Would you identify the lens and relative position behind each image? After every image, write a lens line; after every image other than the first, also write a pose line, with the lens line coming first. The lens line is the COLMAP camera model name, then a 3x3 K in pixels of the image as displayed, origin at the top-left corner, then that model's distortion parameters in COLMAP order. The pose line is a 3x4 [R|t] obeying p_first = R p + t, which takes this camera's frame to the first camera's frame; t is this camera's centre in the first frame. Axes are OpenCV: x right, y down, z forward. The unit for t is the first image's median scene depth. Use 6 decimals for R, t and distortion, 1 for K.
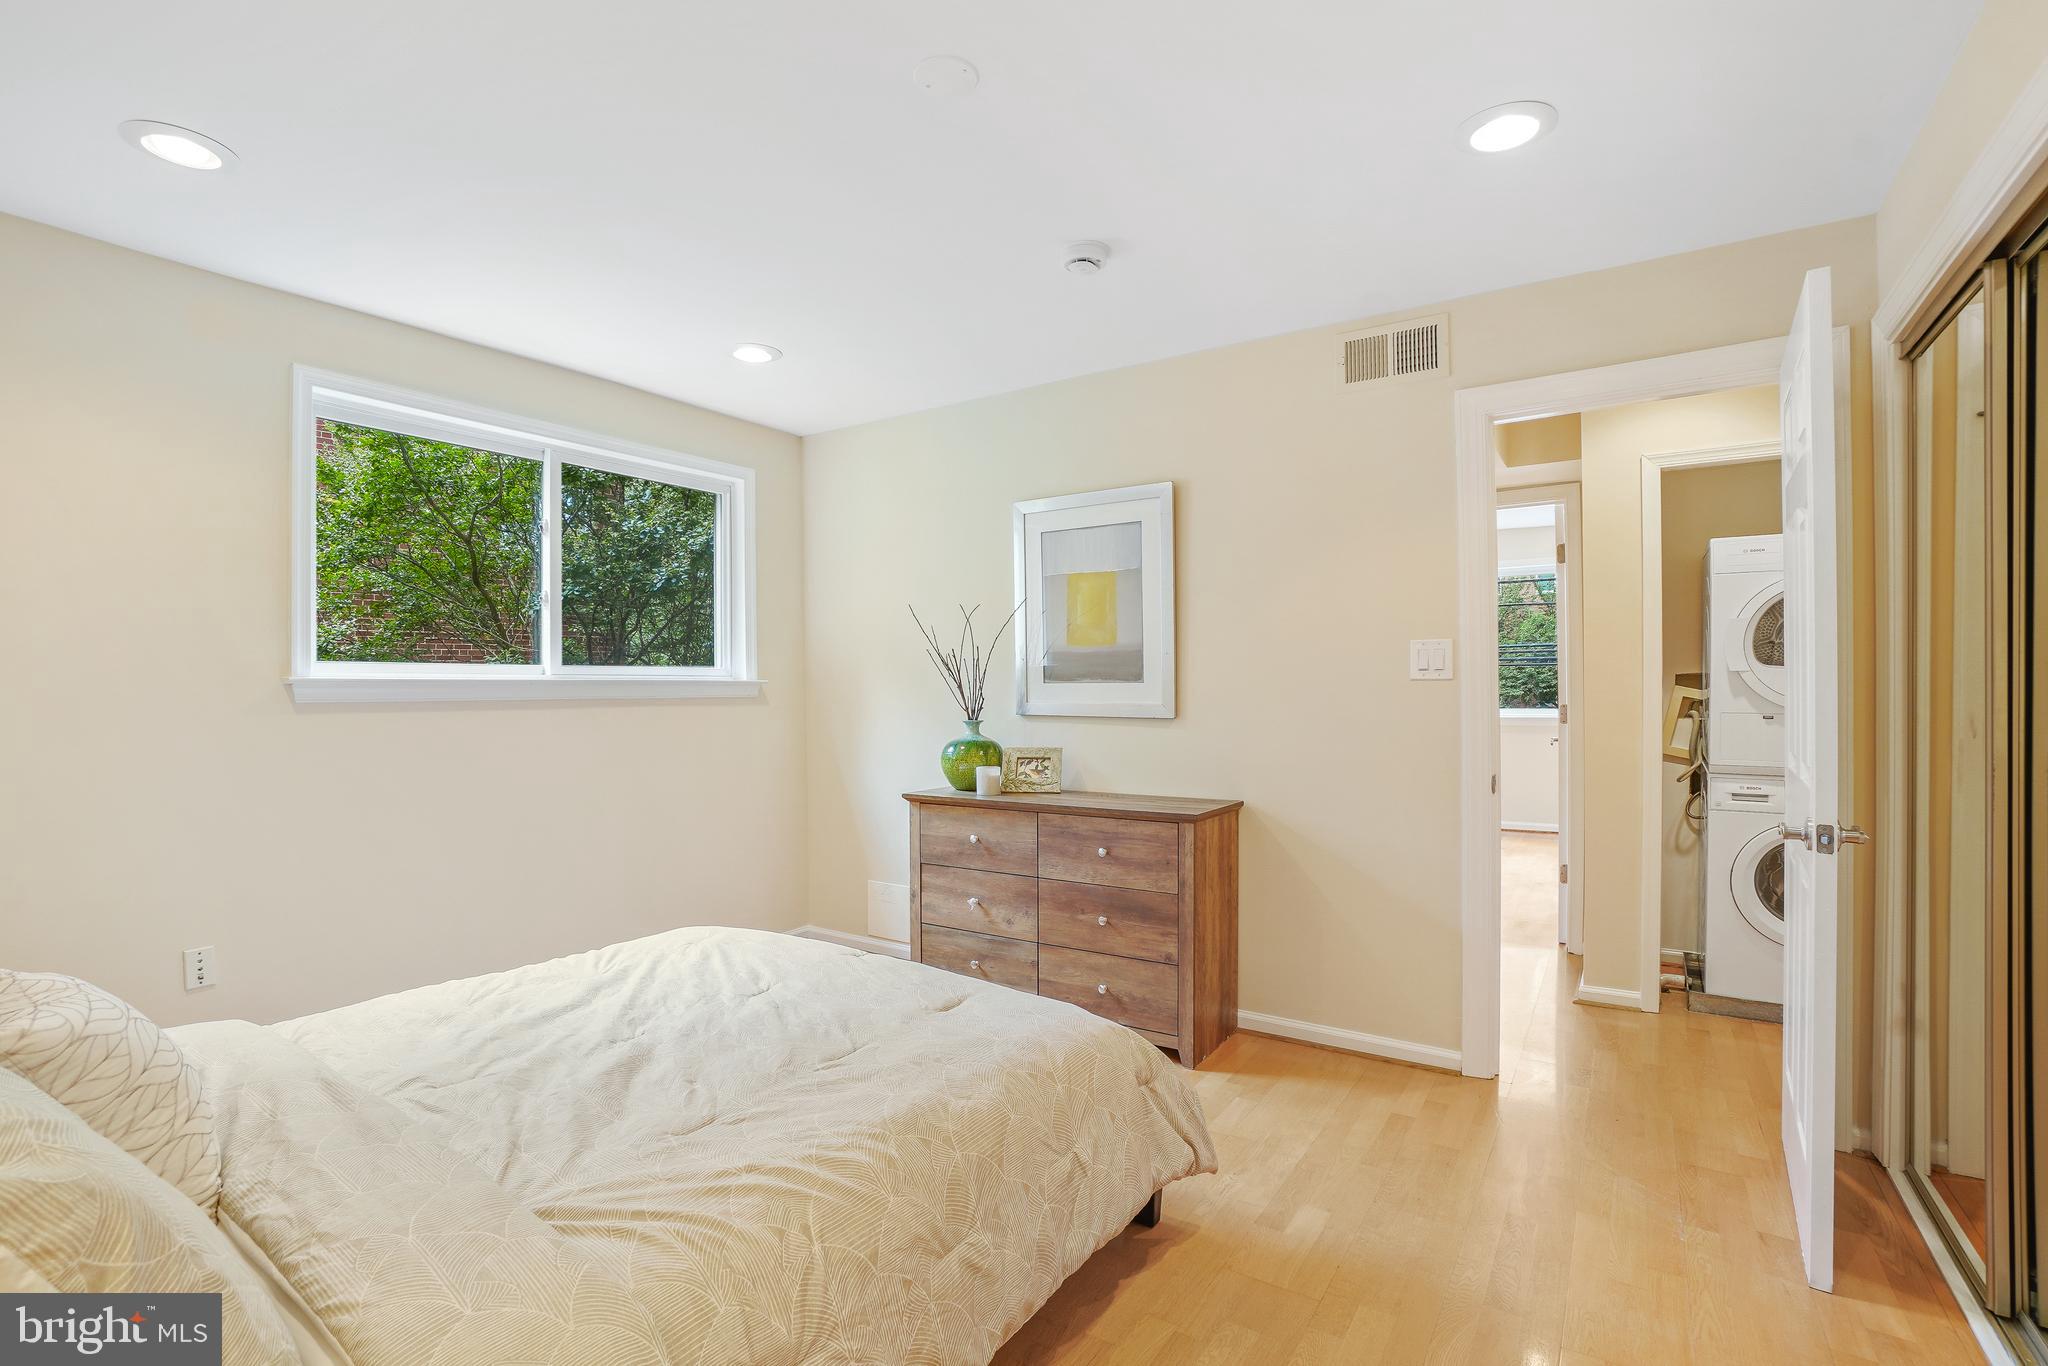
lens RADIAL K [[912.2, 0, 1015.7], [0, 912.2, 700.5], [0, 0, 1]] dist [-0.036167, 0.013293]
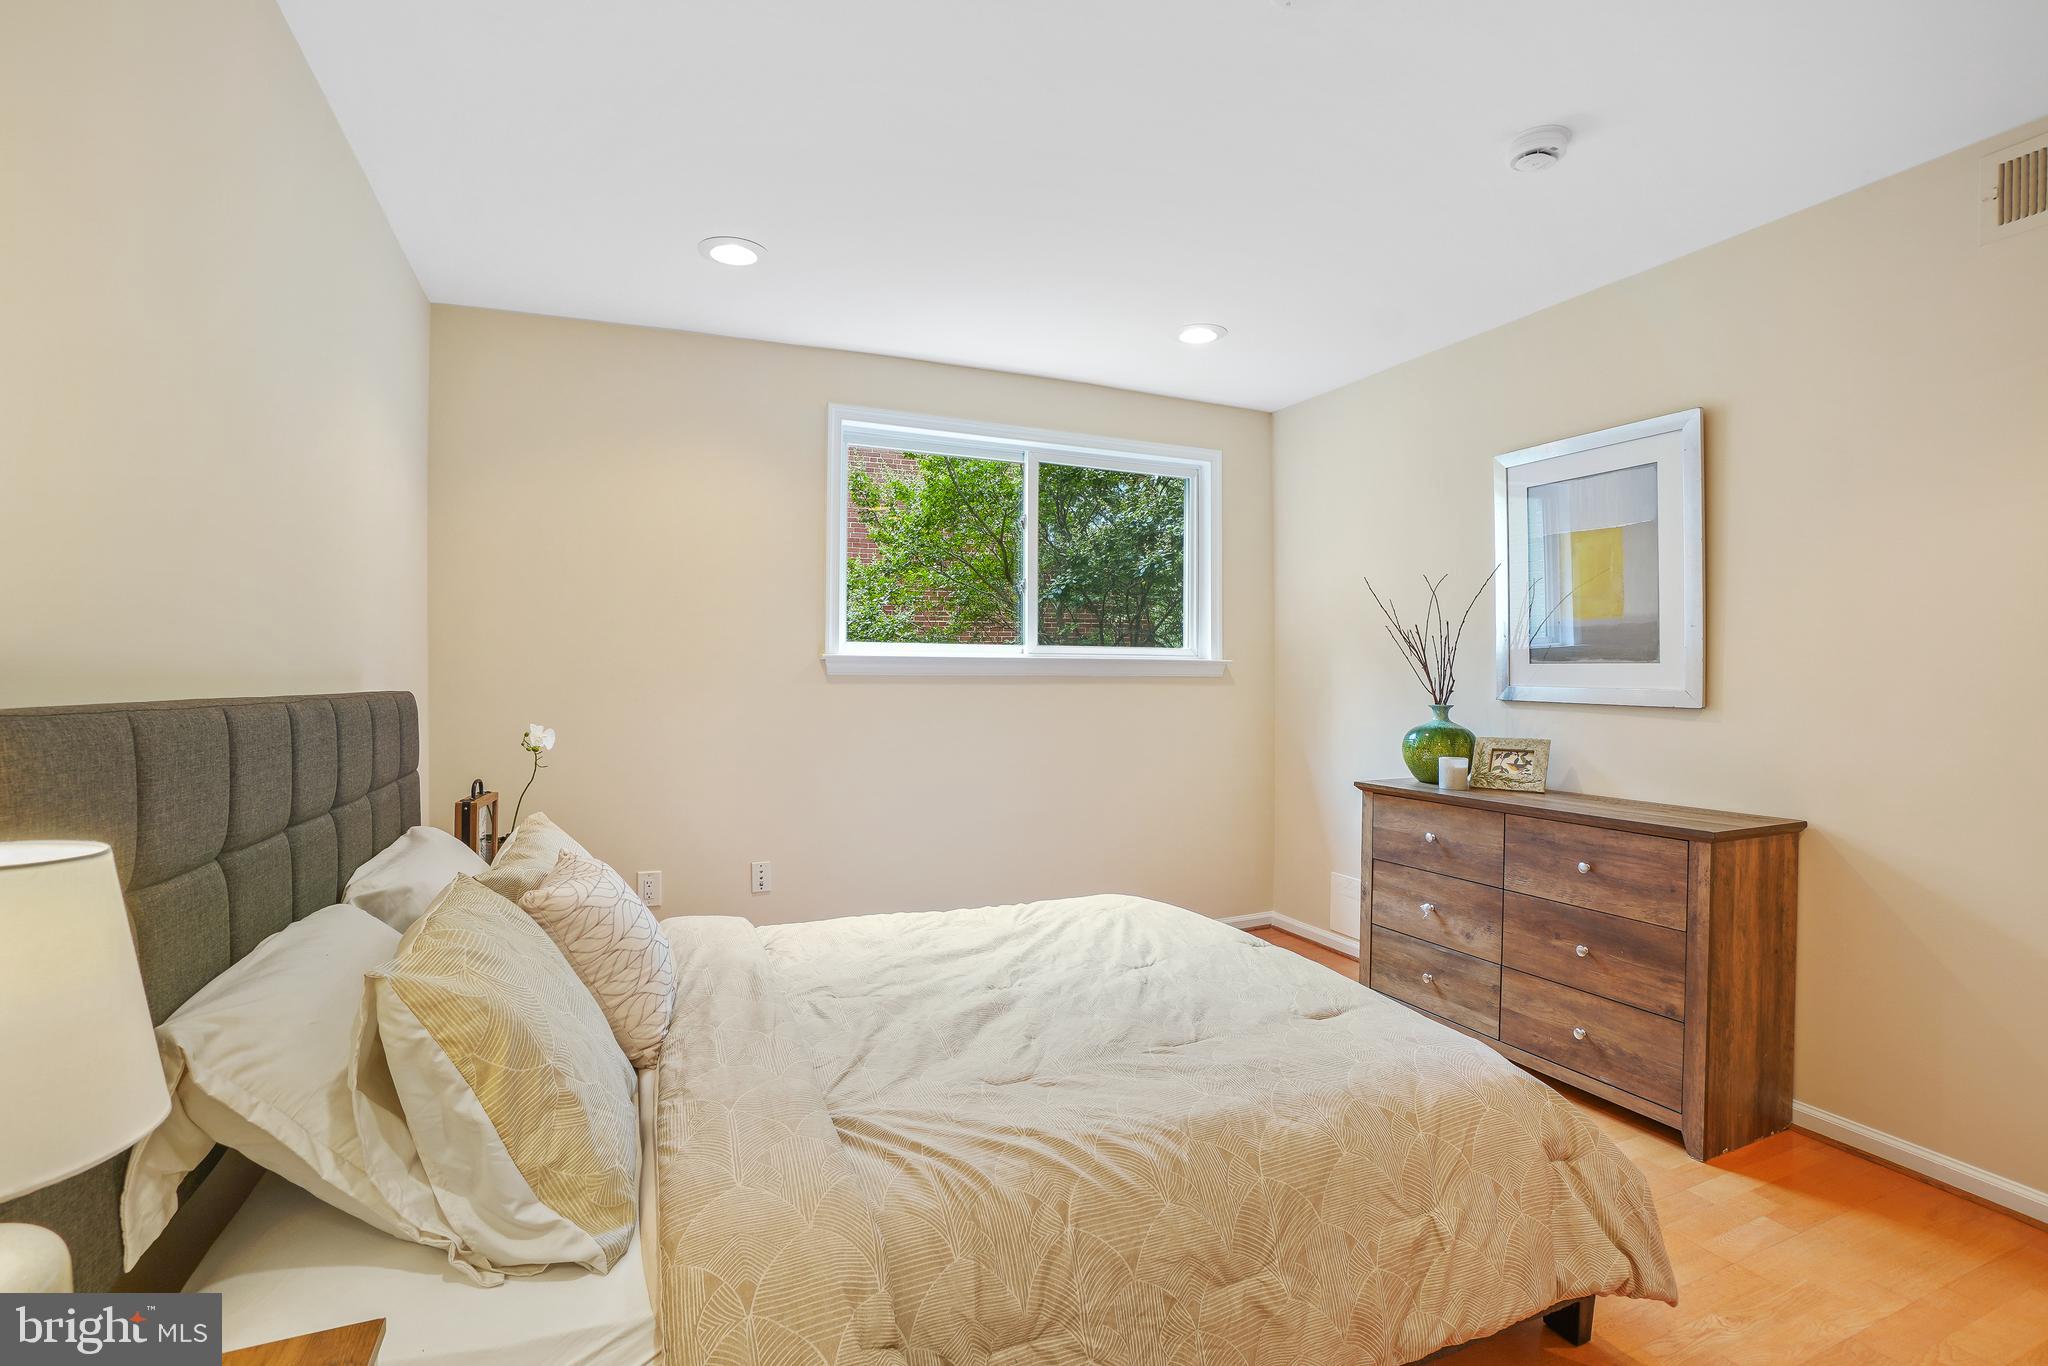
lens RADIAL K [[912.2, 0, 1054.2], [0, 912.2, 676.6], [0, 0, 1]] dist [-0.036167, 0.013293]
pose [[0.860826, 0.010852, -0.508784, 0.100494], [-0.015889, 0.999858, -0.005557, 0.006601], [0.508651, 0.012867, 0.860876, 0.058209]]
